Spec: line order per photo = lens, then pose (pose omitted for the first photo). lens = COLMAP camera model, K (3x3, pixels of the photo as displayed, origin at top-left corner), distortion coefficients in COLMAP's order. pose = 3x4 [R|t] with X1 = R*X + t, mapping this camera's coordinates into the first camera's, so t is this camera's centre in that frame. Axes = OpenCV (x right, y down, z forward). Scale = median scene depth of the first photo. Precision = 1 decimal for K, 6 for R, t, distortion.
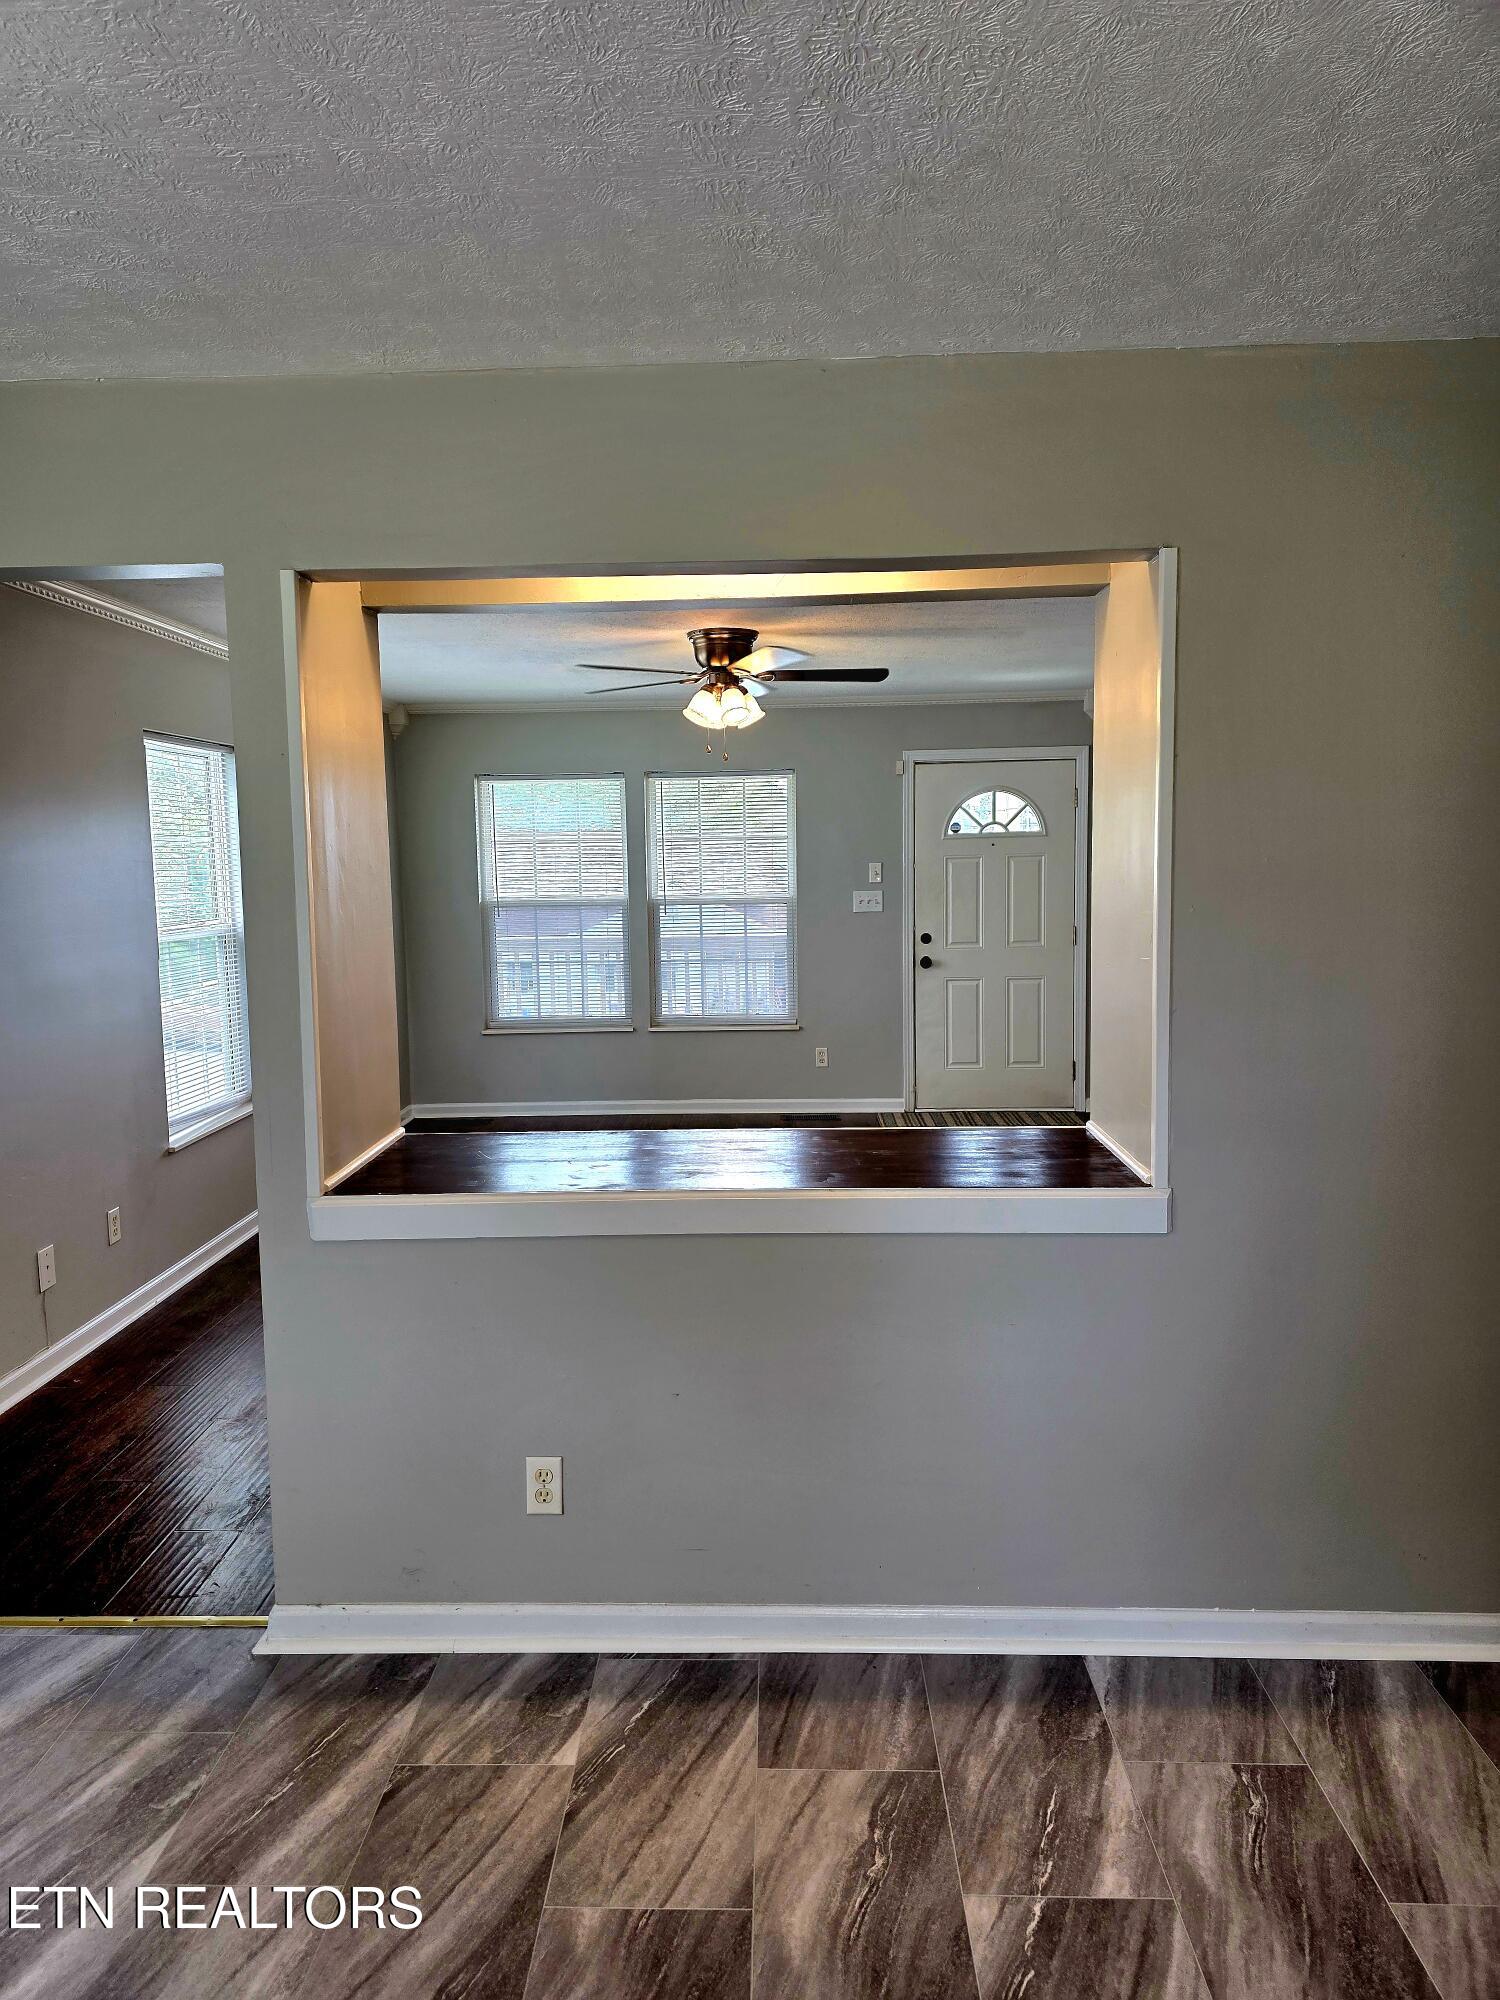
lens RADIAL K [[1339.9, 0, 738.0], [0, 1339.9, 1000.3], [0, 0, 1]] dist [0.068055, -0.050453]
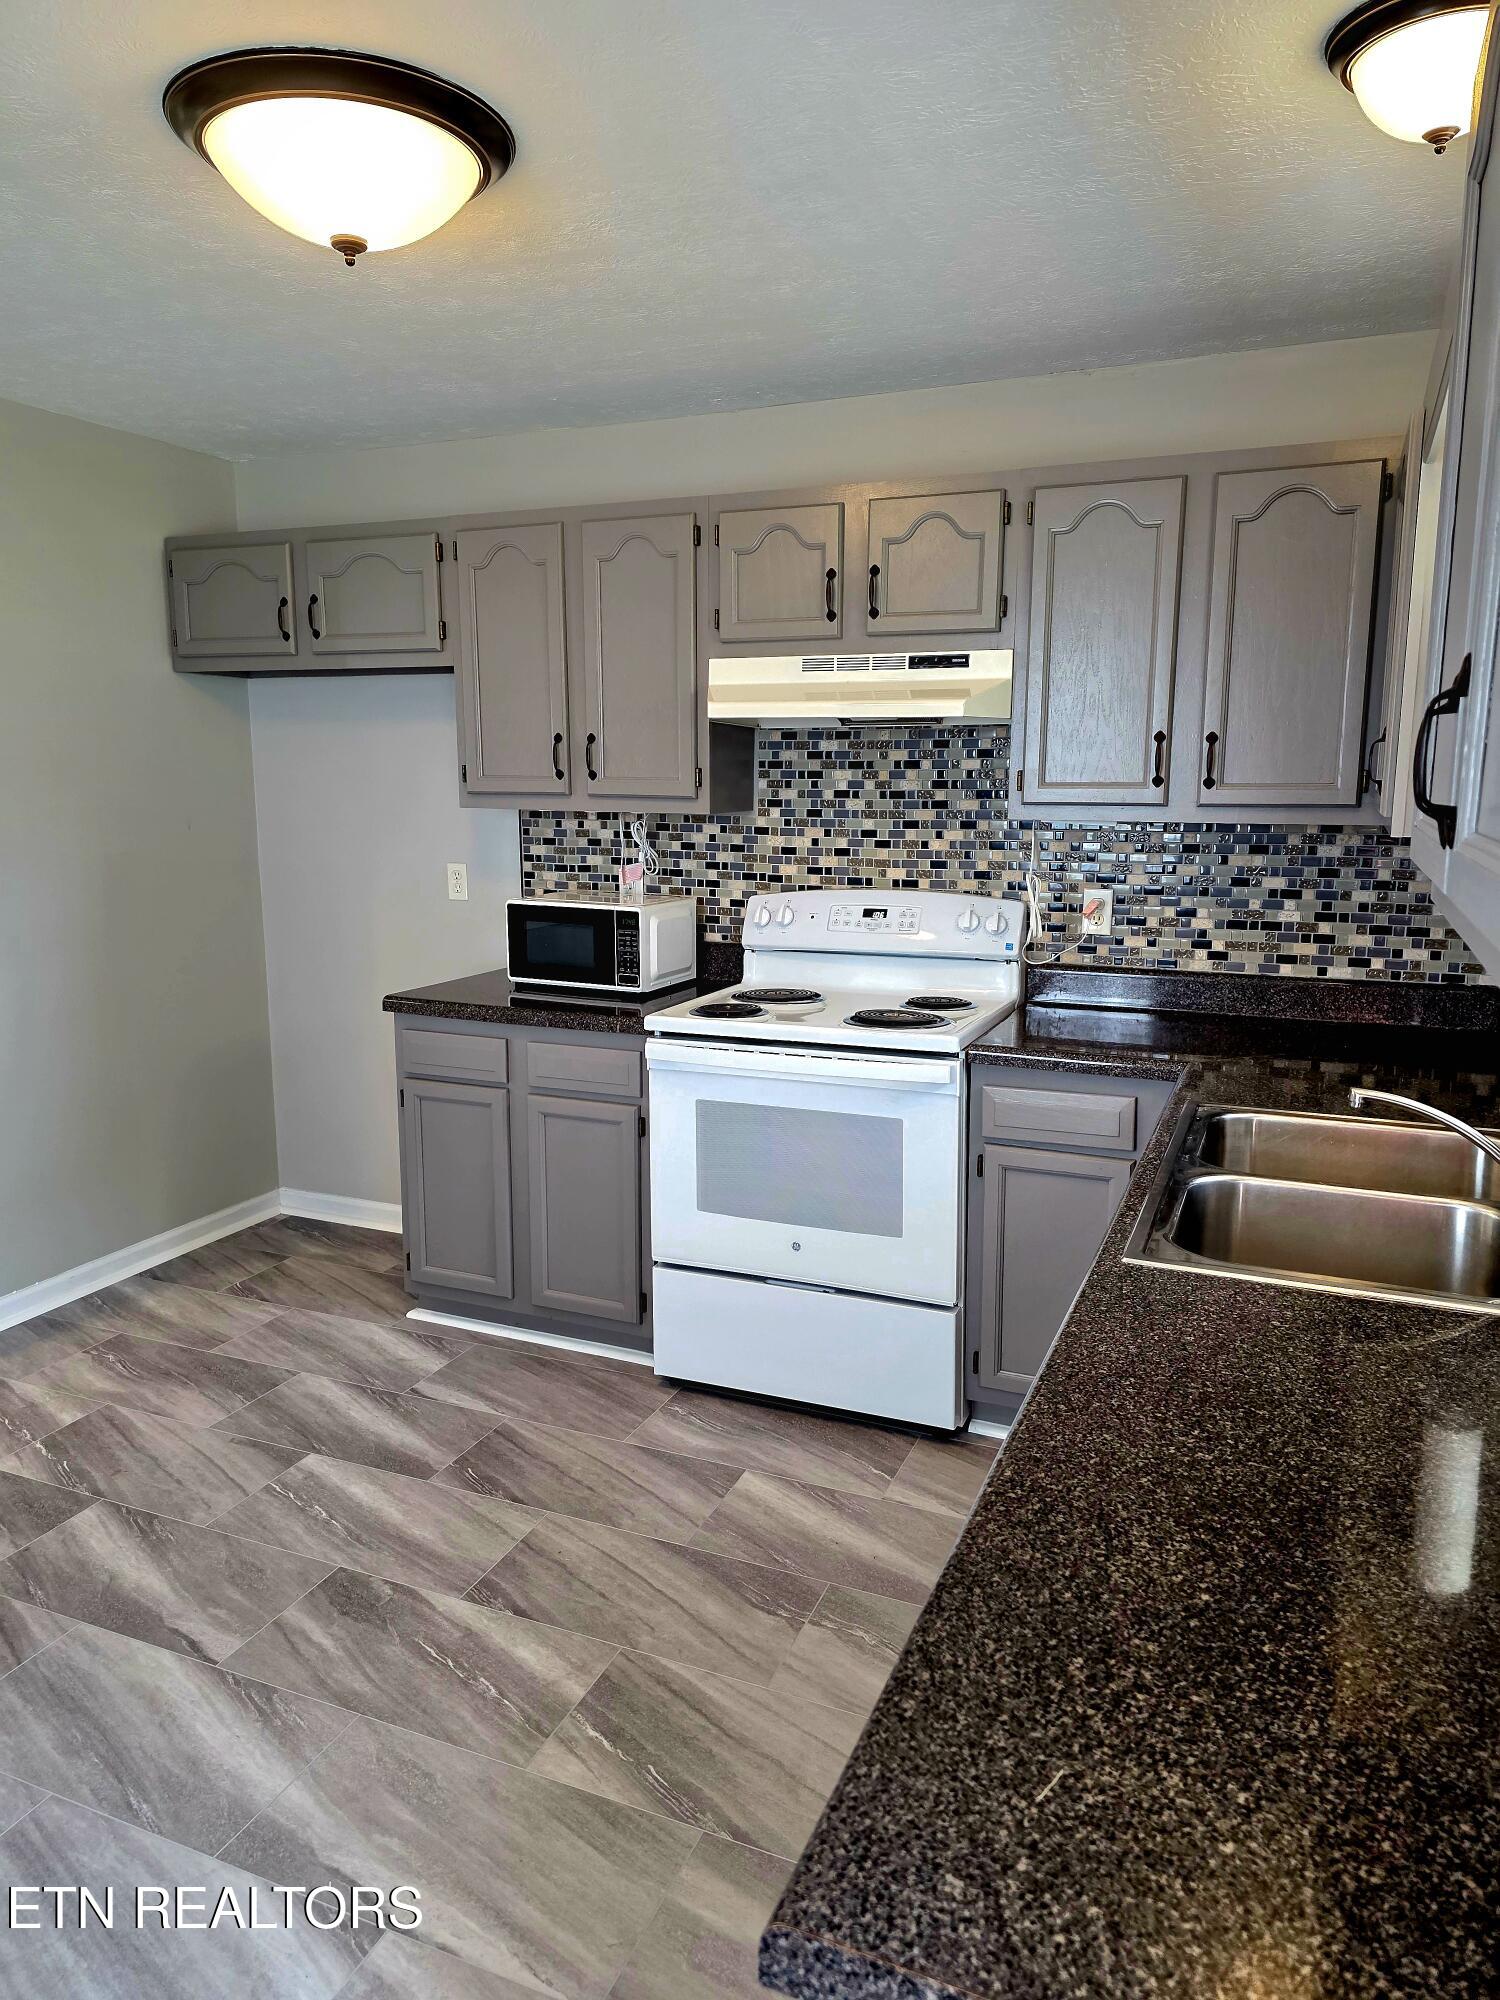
lens RADIAL K [[1339.9, 0, 757.4], [0, 1339.9, 982.7], [0, 0, 1]] dist [0.068055, -0.050453]
pose [[0.363020, -0.134817, 0.921977, -0.771960], [0.095372, 0.989657, 0.107162, 0.062934], [-0.926888, 0.049029, 0.372123, -0.313325]]
